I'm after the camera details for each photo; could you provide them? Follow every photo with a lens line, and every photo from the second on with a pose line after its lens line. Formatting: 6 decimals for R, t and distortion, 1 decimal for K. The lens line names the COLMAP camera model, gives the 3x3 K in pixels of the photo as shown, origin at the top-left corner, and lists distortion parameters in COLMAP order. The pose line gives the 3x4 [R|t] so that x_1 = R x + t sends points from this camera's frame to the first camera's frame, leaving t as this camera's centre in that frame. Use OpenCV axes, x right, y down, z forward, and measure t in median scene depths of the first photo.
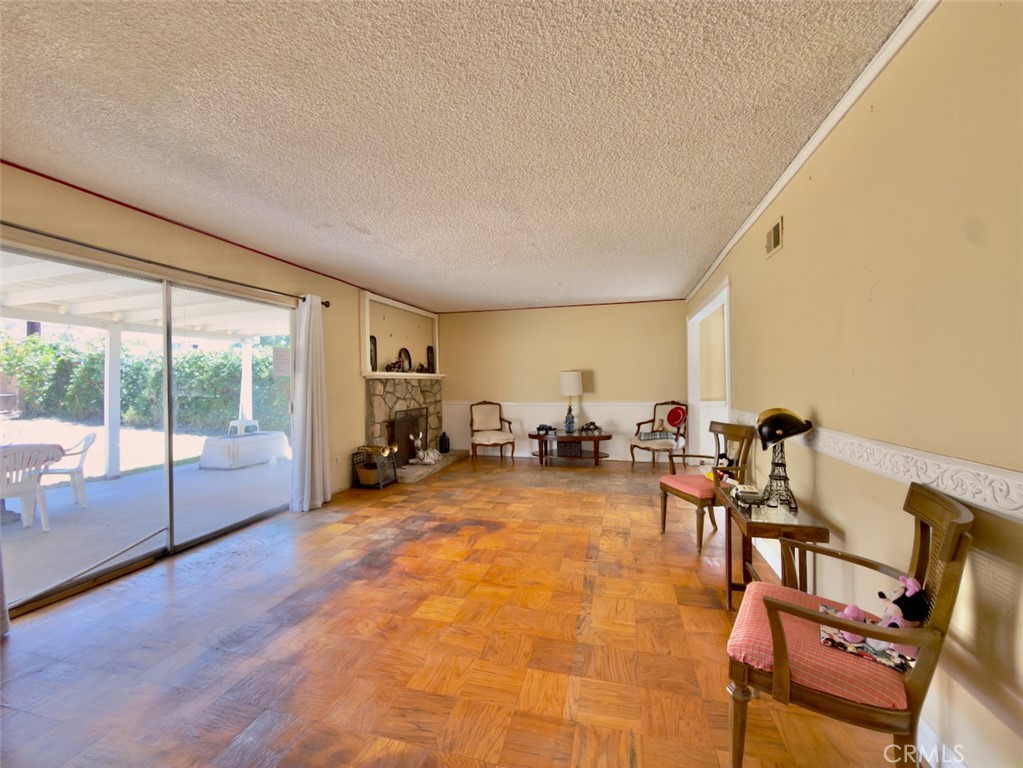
lens RADIAL K [[410.3, 0, 509.9], [0, 410.3, 382.4], [0, 0, 1]] dist [-0.001824, 0.000066]
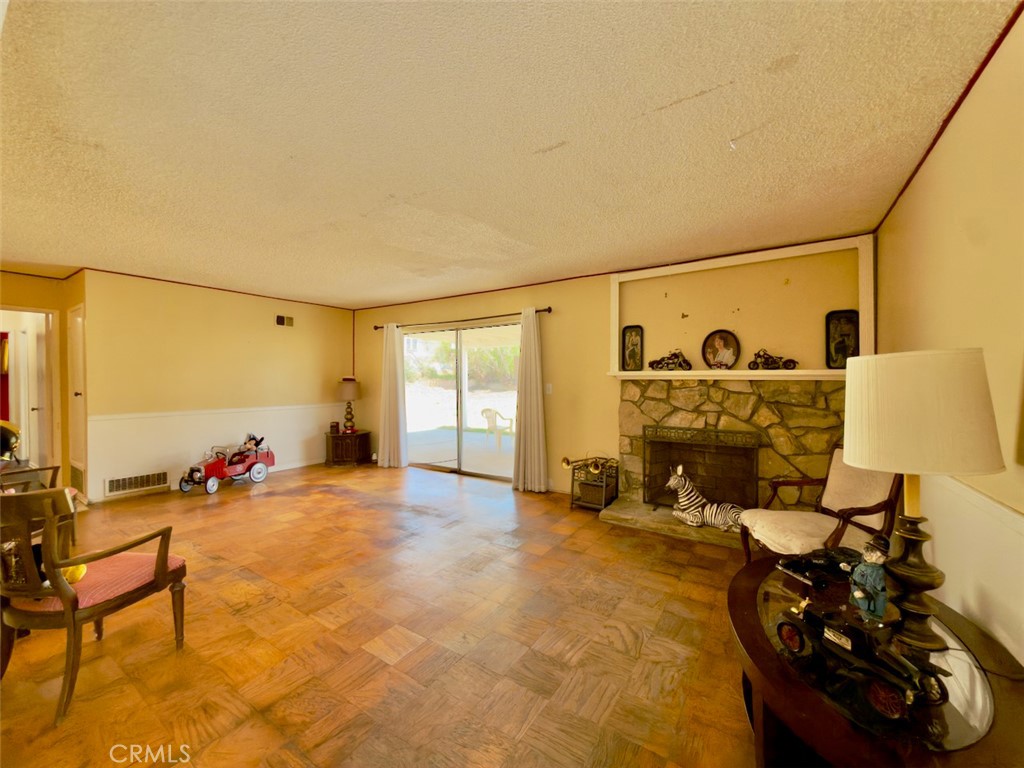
lens RADIAL K [[408.8, 0, 514.2], [0, 408.8, 382.8], [0, 0, 1]] dist [-0.001161, 0.000045]
pose [[-0.318688, 0.018815, -0.947673, 0.505705], [0.000869, 0.999808, 0.019558, -0.019531], [0.947859, 0.005409, -0.318644, 1.076163]]
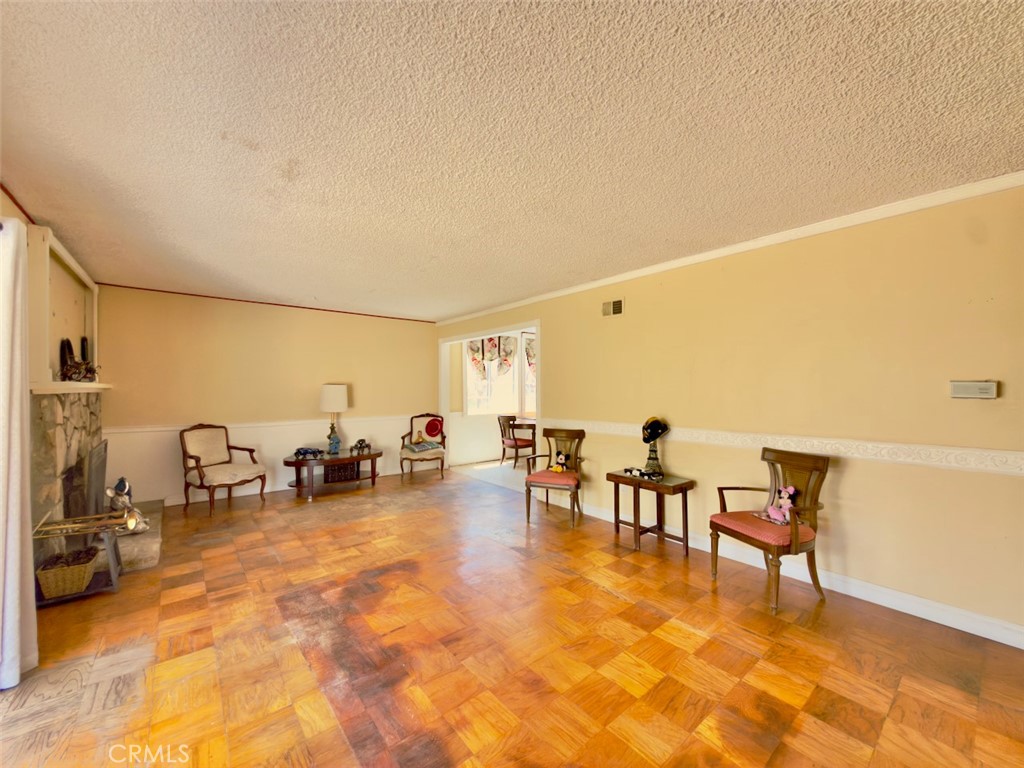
lens RADIAL K [[408.8, 0, 512.8], [0, 408.8, 380.9], [0, 0, 1]] dist [-0.001161, 0.000045]
pose [[0.578140, 0.026106, 0.815520, -0.430256], [-0.004328, 0.999572, -0.028930, -0.013318], [-0.815926, 0.013196, 0.578006, 0.210994]]
